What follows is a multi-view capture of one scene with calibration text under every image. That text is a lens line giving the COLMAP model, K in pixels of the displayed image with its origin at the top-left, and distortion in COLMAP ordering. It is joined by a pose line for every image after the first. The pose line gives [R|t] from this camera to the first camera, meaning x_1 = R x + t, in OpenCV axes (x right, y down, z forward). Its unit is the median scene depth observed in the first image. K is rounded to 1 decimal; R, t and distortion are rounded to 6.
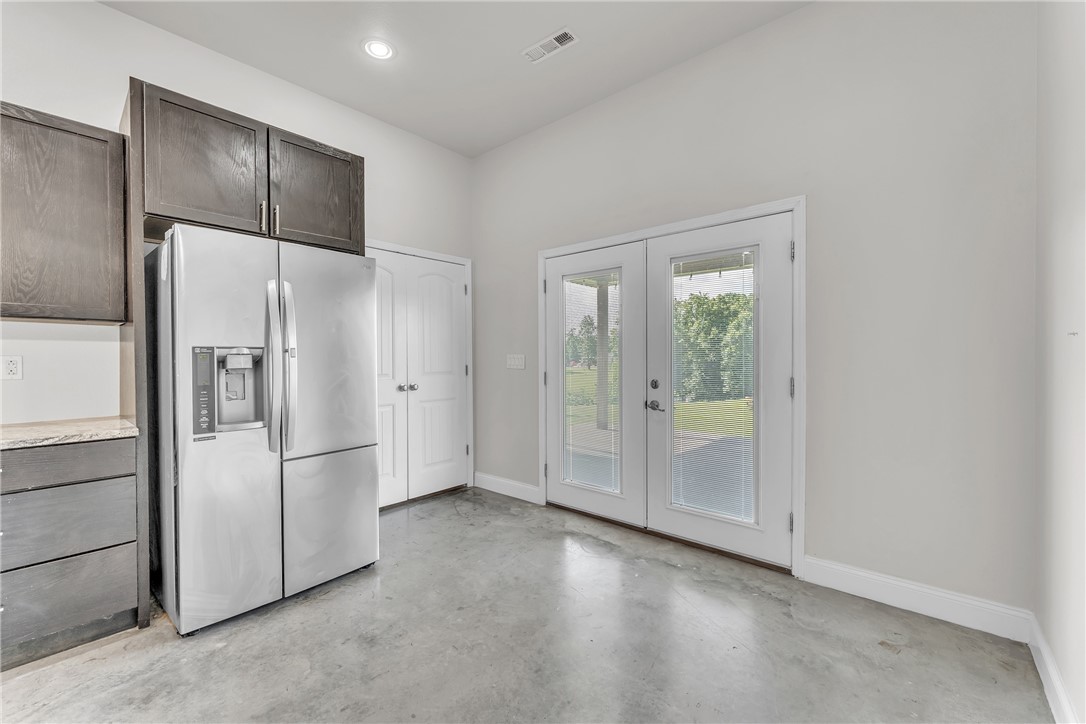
lens RADIAL K [[443.7, 0, 545.7], [0, 443.7, 363.2], [0, 0, 1]] dist [-0.000451, -0.000371]
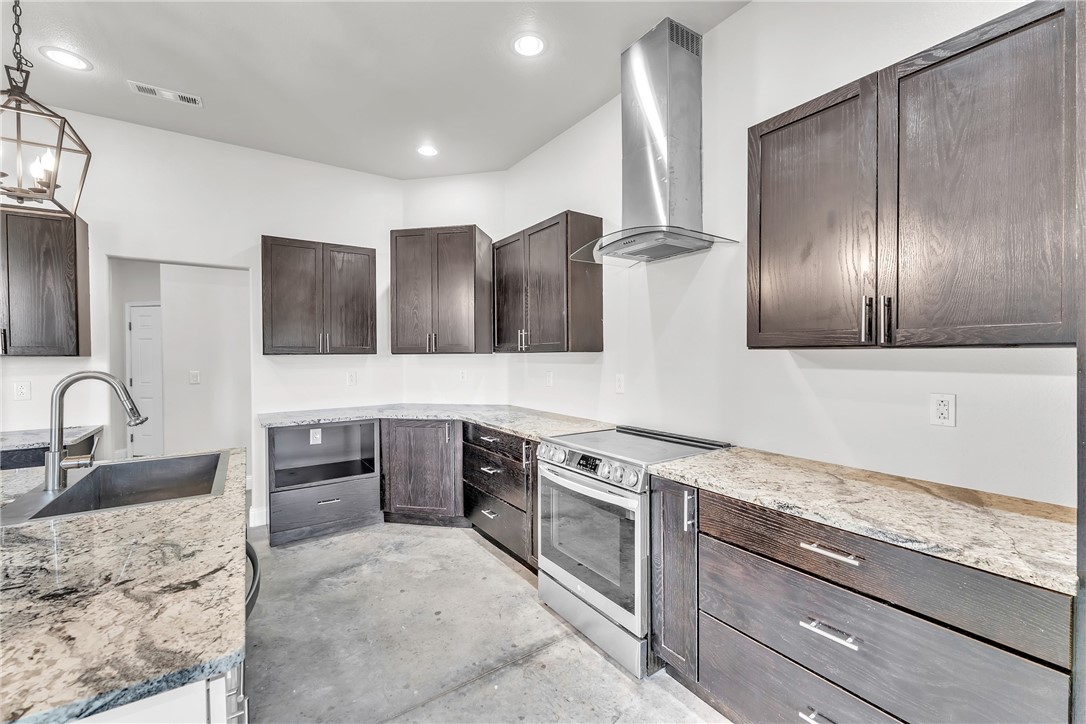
lens RADIAL K [[443.7, 0, 543.4], [0, 443.7, 358.8], [0, 0, 1]] dist [-0.000451, -0.000371]
pose [[-0.260263, 0.017112, -0.965386, -0.231300], [-0.007166, 0.999781, 0.019654, -0.065389], [0.965511, 0.012033, -0.260083, 0.409680]]
